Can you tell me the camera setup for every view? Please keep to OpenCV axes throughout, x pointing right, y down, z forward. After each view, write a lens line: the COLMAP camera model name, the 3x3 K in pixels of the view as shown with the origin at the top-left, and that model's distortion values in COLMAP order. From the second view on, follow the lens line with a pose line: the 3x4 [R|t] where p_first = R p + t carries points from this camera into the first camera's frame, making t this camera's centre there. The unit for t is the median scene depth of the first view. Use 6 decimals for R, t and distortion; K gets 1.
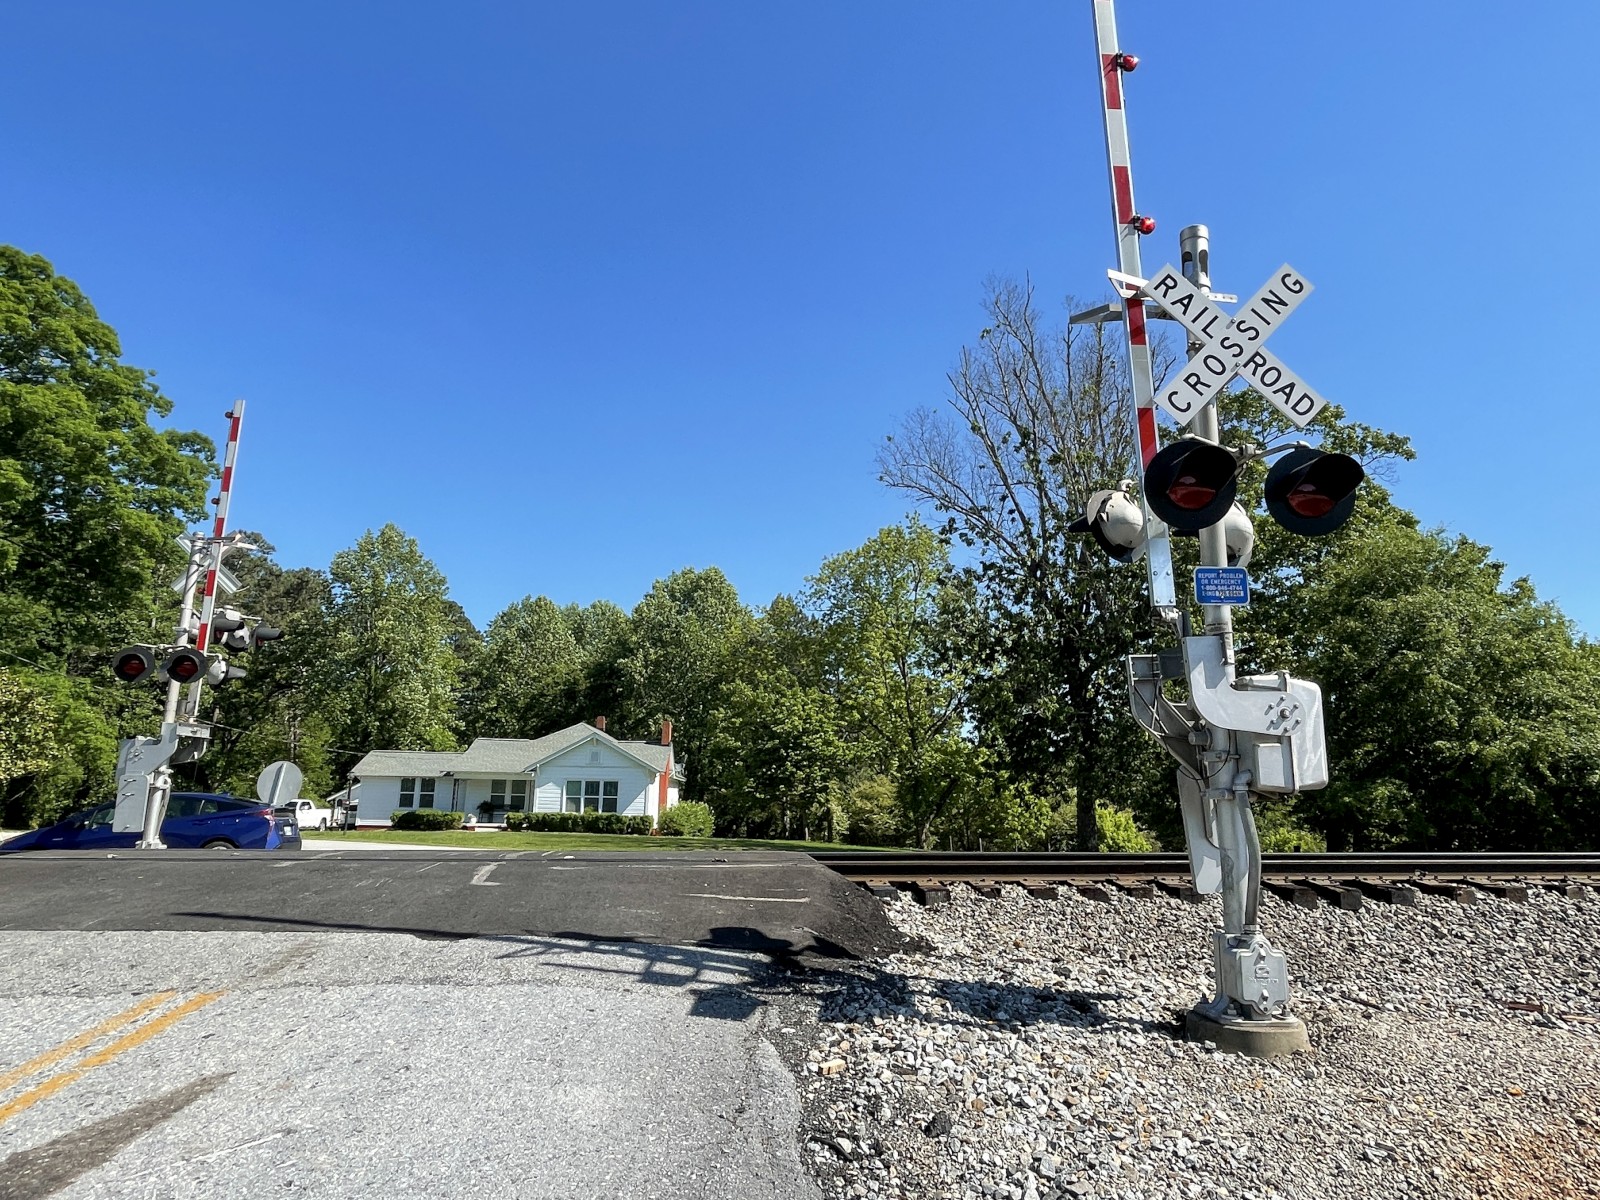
lens RADIAL K [[948.5, 0, 806.1], [0, 948.5, 600.5], [0, 0, 1]] dist [0.001068, 0.001517]
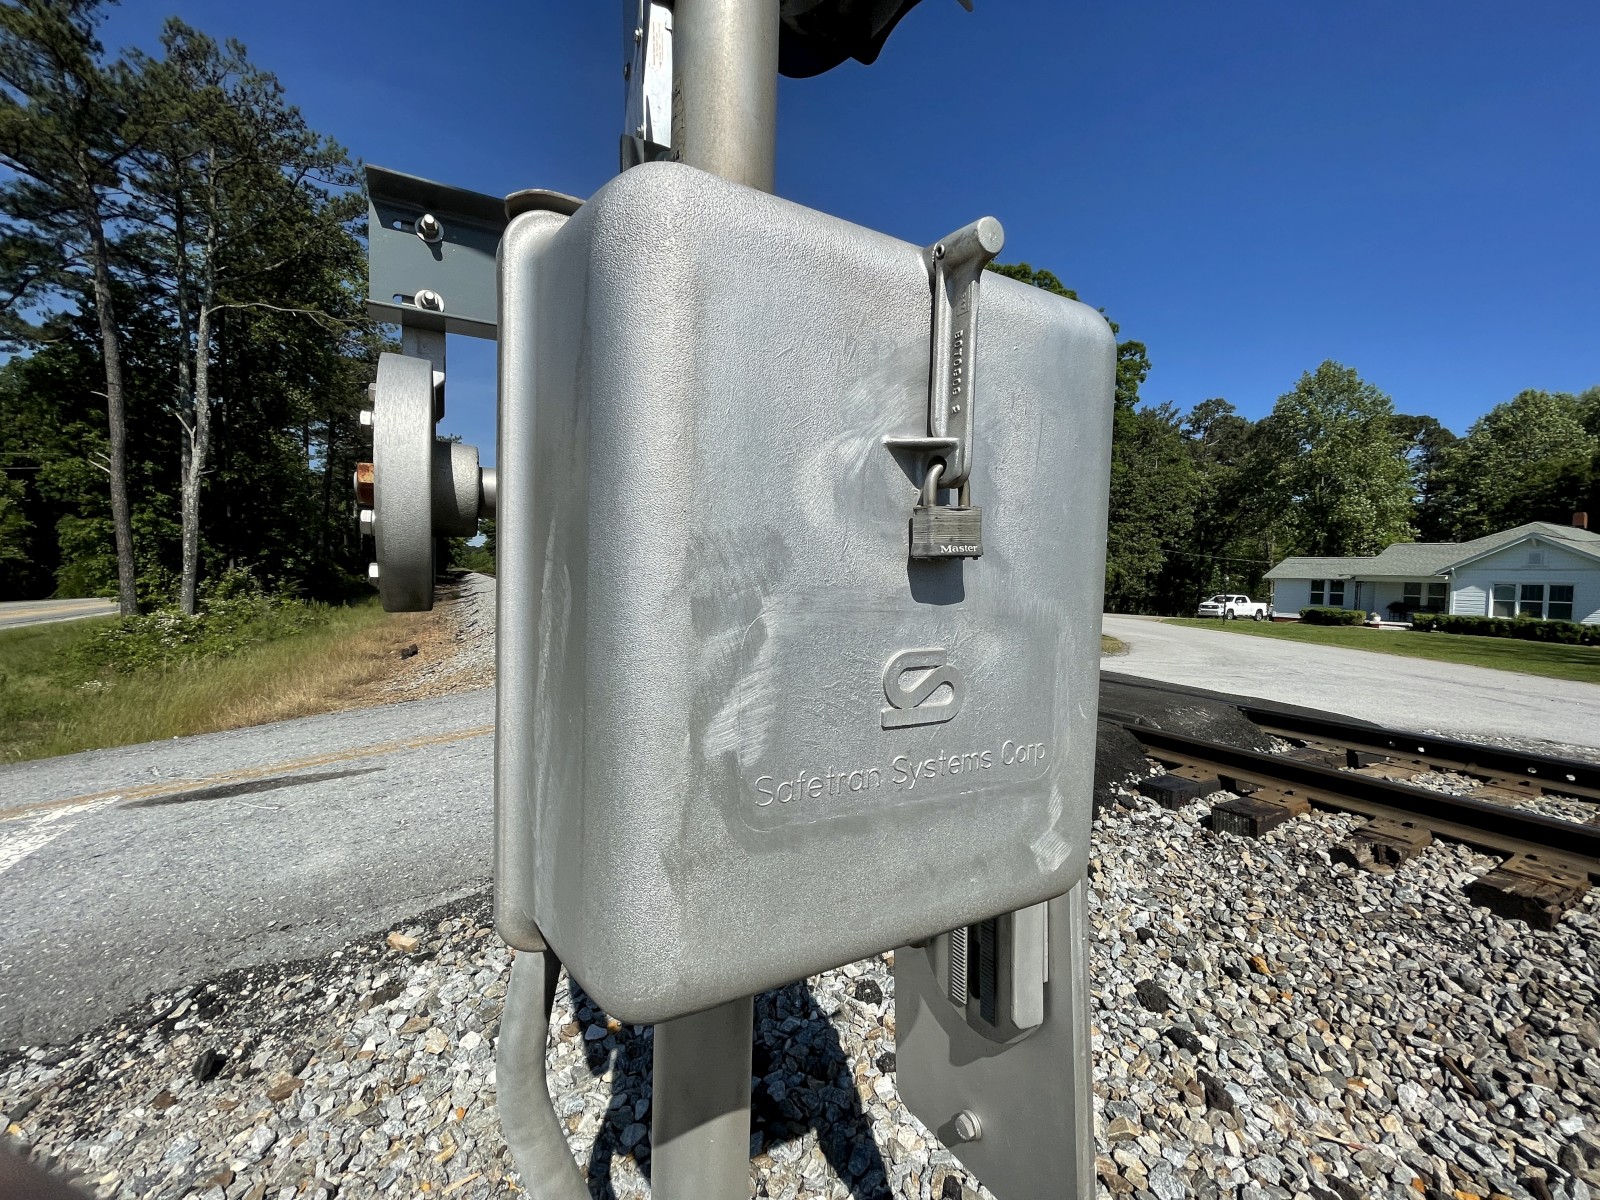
lens RADIAL K [[647.0, 0, 804.5], [0, 647.0, 600.4], [0, 0, 1]] dist [-0.003974, 0.000668]
pose [[0.396338, 0.033024, -0.917510, 0.068530], [0.170632, 0.979292, 0.108955, 0.015183], [0.902109, -0.199740, 0.382496, 0.112698]]
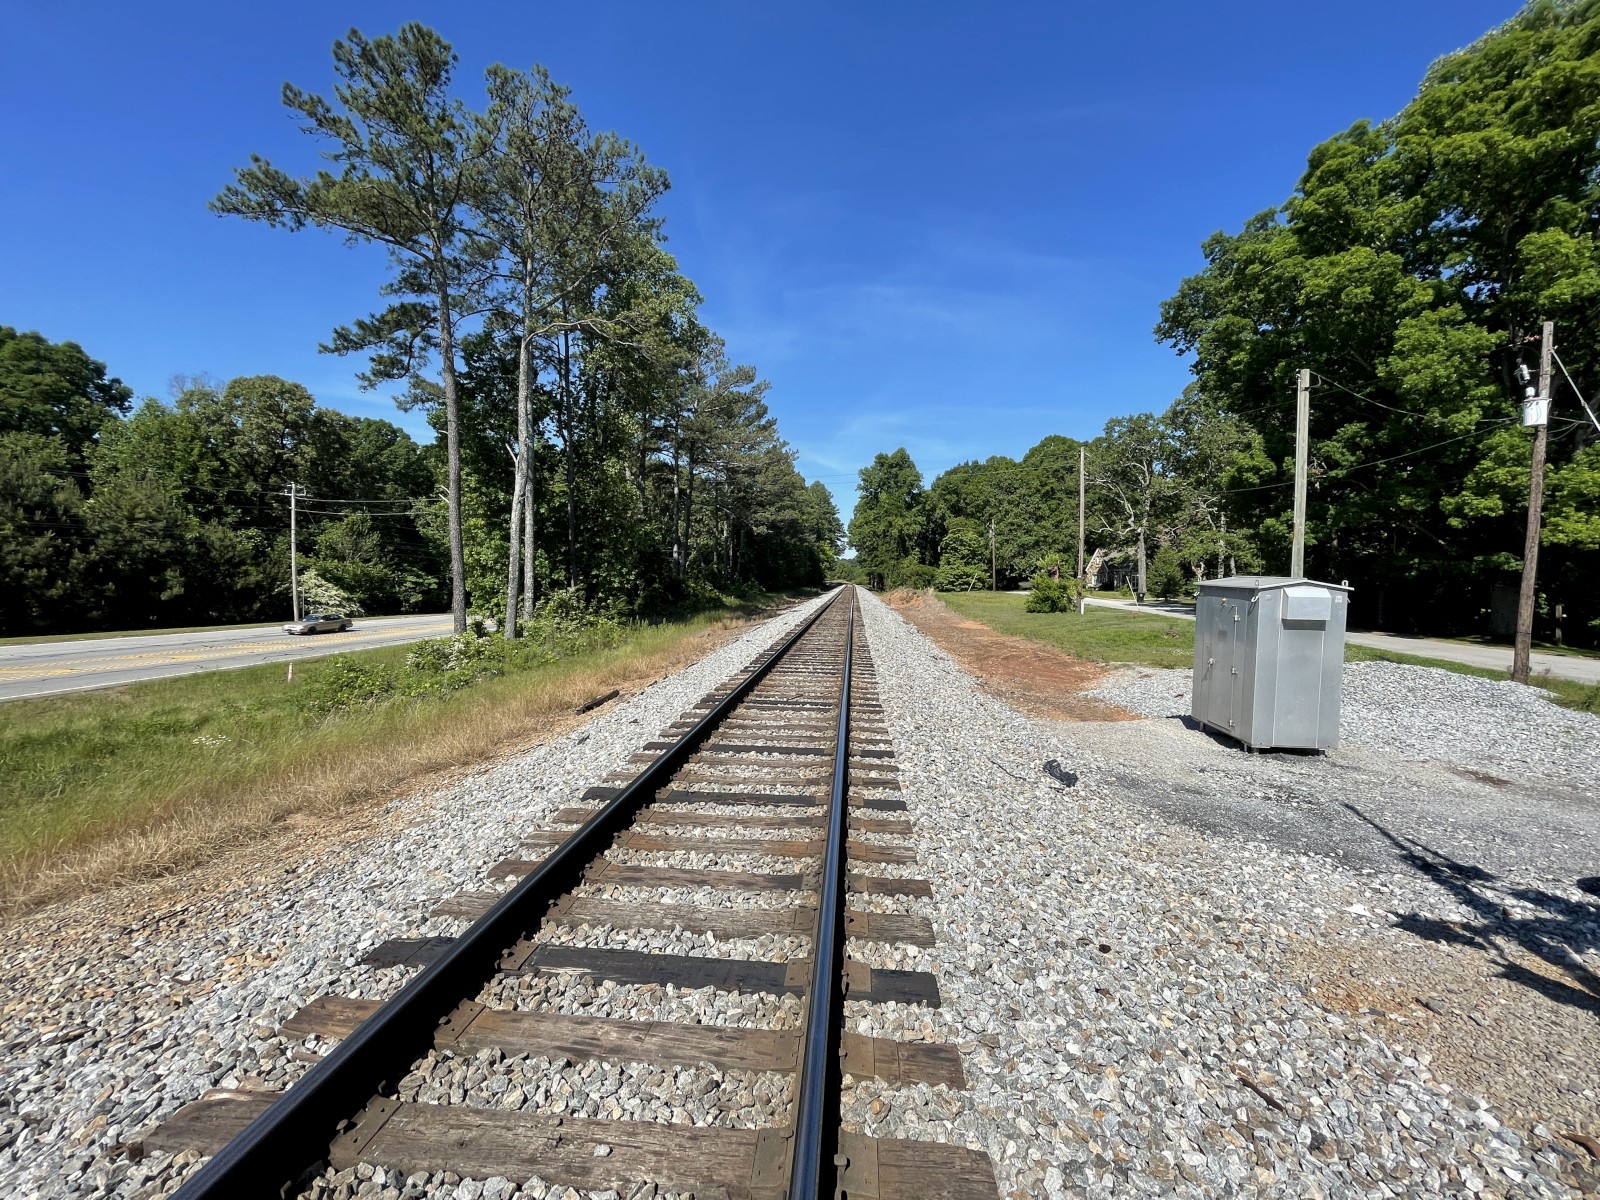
lens RADIAL K [[647.0, 0, 804.5], [0, 647.0, 600.4], [0, 0, 1]] dist [-0.003974, 0.000668]
pose [[-0.157500, 0.021324, -0.987289, -0.155224], [0.185029, 0.982698, -0.008292, 0.022834], [0.970030, -0.183983, -0.158721, 0.219998]]
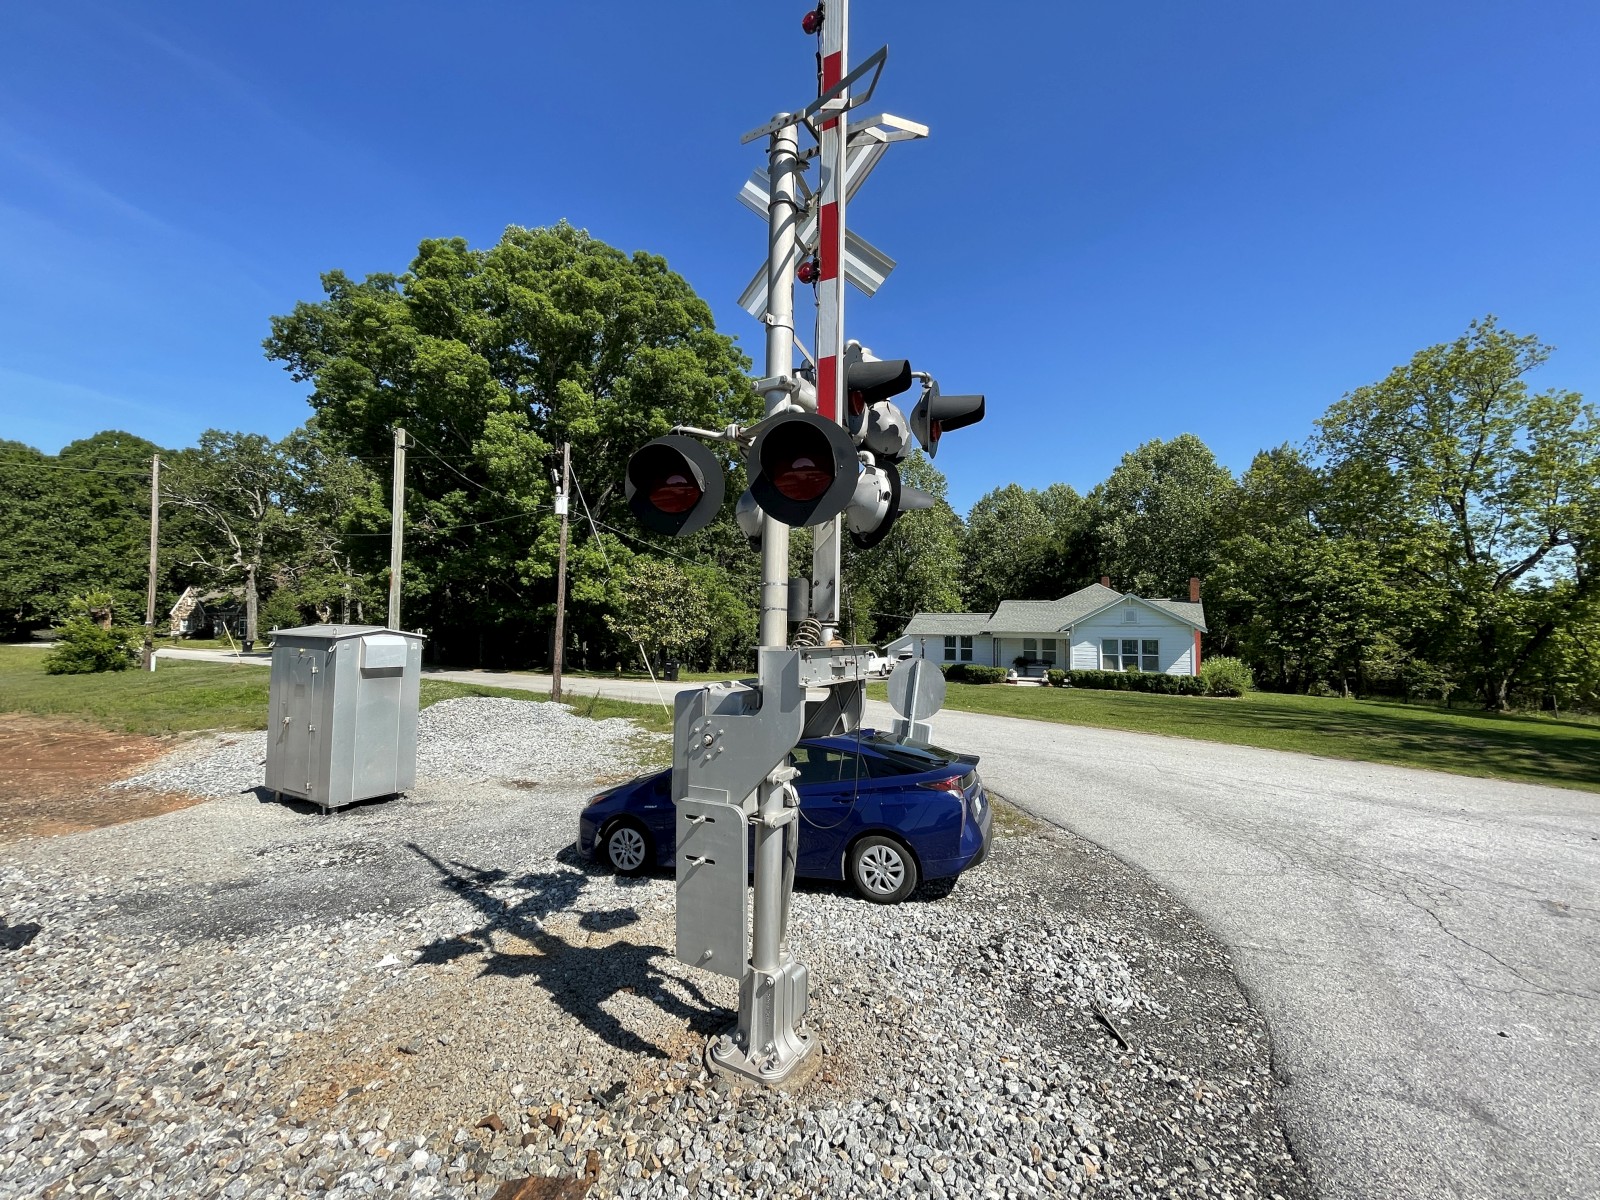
lens RADIAL K [[647.0, 0, 804.5], [0, 647.0, 600.4], [0, 0, 1]] dist [-0.003974, 0.000668]
pose [[0.854241, -0.031497, -0.518922, -0.157311], [0.110515, 0.986351, 0.122061, 0.024711], [0.507995, -0.161618, 0.846062, 0.235959]]
